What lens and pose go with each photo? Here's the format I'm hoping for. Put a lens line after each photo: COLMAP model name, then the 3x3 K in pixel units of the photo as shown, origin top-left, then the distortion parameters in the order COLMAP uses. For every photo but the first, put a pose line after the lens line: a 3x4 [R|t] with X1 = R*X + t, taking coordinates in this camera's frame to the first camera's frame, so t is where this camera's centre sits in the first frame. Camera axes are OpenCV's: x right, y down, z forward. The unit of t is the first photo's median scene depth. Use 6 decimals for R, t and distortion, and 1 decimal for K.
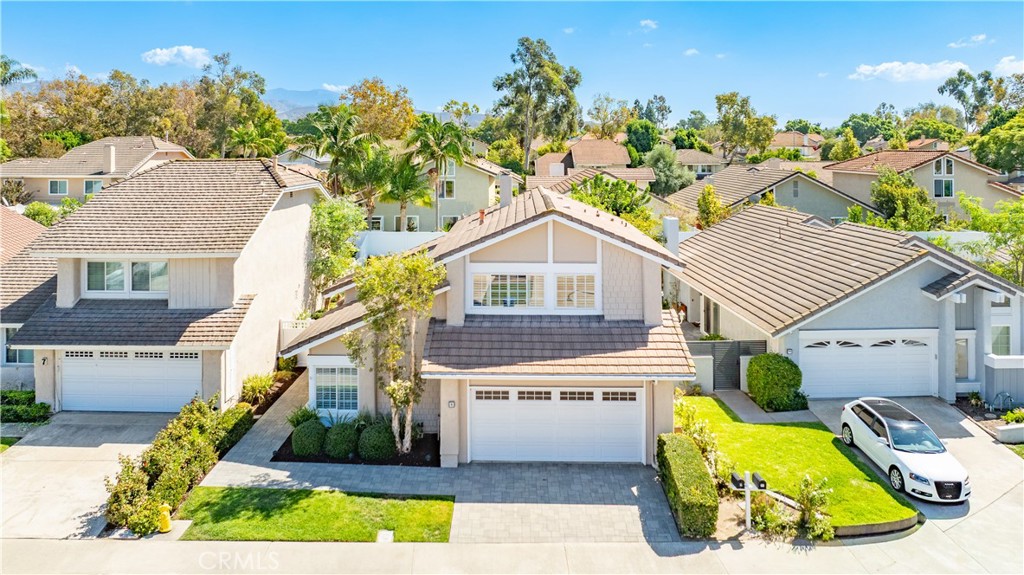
lens RADIAL K [[1444.4, 0, 512.0], [0, 1444.4, 287.5], [0, 0, 1]] dist [-0.039439, 0.030691]
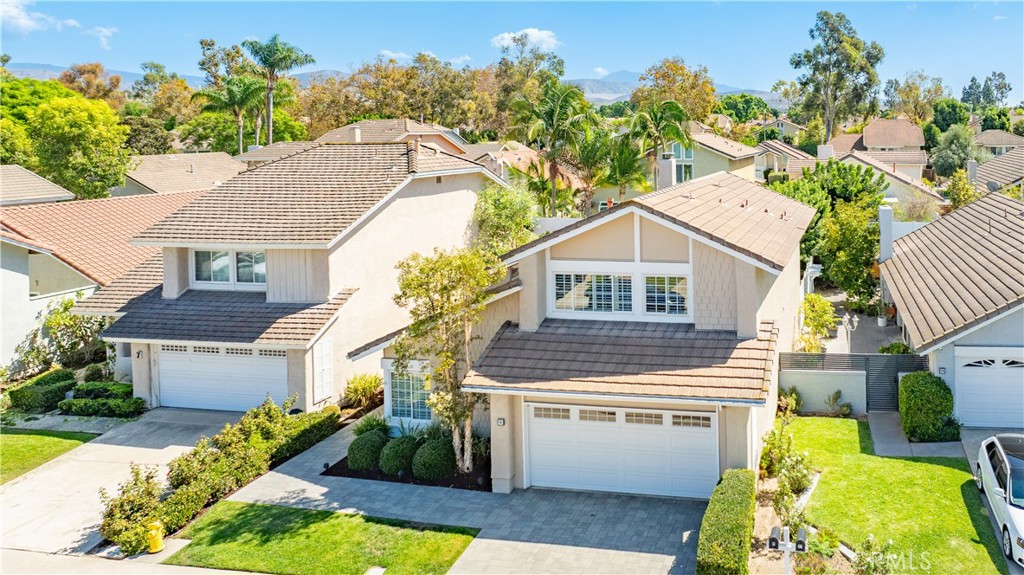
lens RADIAL K [[1444.4, 0, 512.0], [0, 1444.4, 287.5], [0, 0, 1]] dist [-0.039439, 0.030691]
pose [[0.970862, 0.020106, -0.238794, 0.159159], [-0.017068, 0.999745, 0.014783, -0.012961], [0.239030, -0.010277, 0.970958, 0.137471]]
